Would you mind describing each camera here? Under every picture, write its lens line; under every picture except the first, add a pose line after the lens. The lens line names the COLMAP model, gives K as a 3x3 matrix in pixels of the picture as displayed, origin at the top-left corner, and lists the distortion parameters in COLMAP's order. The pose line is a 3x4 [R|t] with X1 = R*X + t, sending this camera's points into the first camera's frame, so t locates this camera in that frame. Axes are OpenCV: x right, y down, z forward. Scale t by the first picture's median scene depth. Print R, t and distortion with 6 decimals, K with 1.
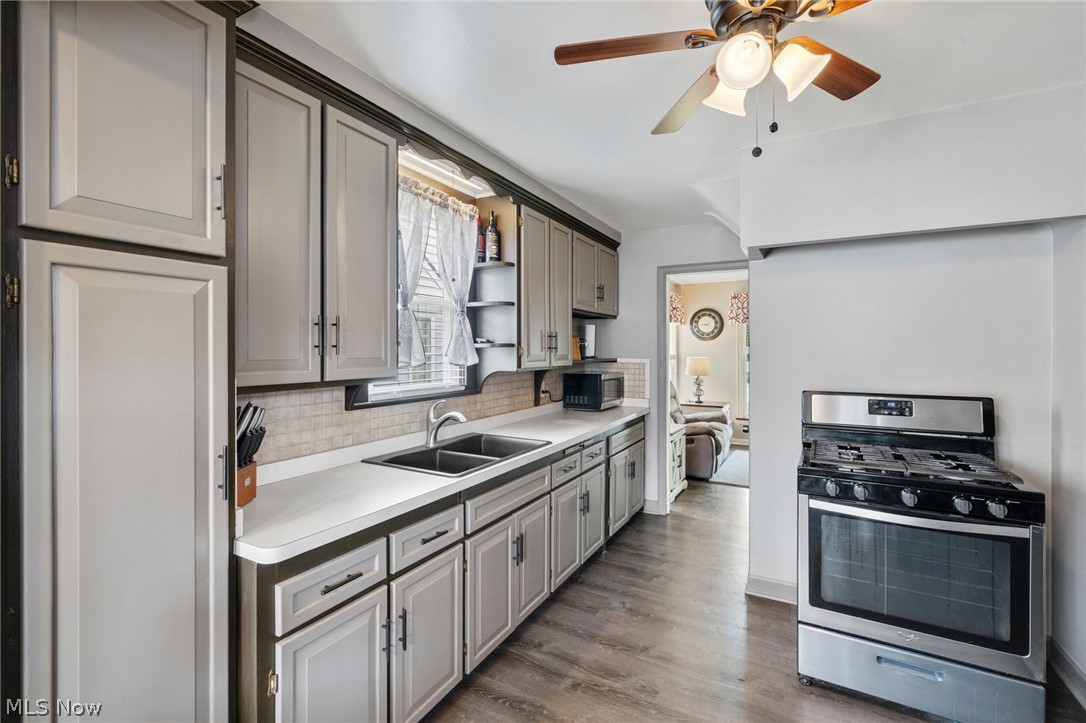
lens RADIAL K [[471.8, 0, 544.3], [0, 471.8, 351.3], [0, 0, 1]] dist [0.000100, 0.000033]
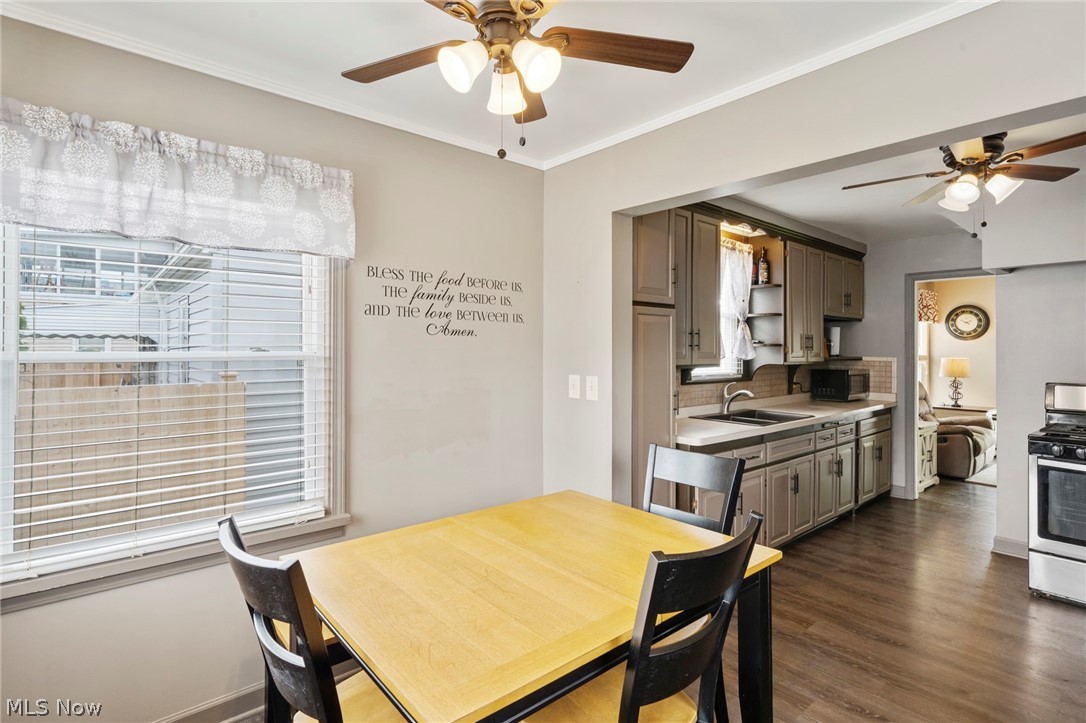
lens RADIAL K [[532.7, 0, 542.5], [0, 532.7, 346.7], [0, 0, 1]] dist [0.000256, 0.000854]
pose [[0.936434, 0.002391, -0.350836, -0.159282], [-0.005631, 0.999950, -0.008213, 0.007636], [0.350799, 0.009666, 0.936401, -0.631833]]
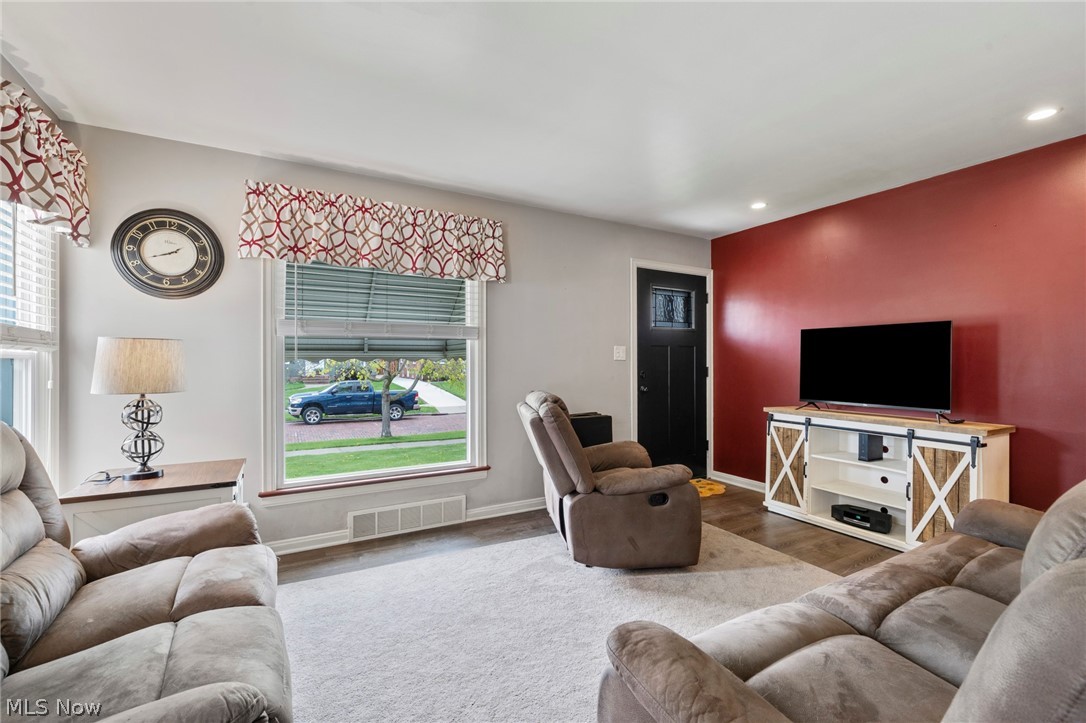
lens RADIAL K [[471.8, 0, 544.5], [0, 471.8, 361.0], [0, 0, 1]] dist [0.000100, 0.000033]
pose [[0.517124, 0.002528, 0.855907, 0.437494], [0.002244, 0.999988, -0.004309, 0.070187], [-0.855907, 0.004149, 0.517112, 1.361274]]
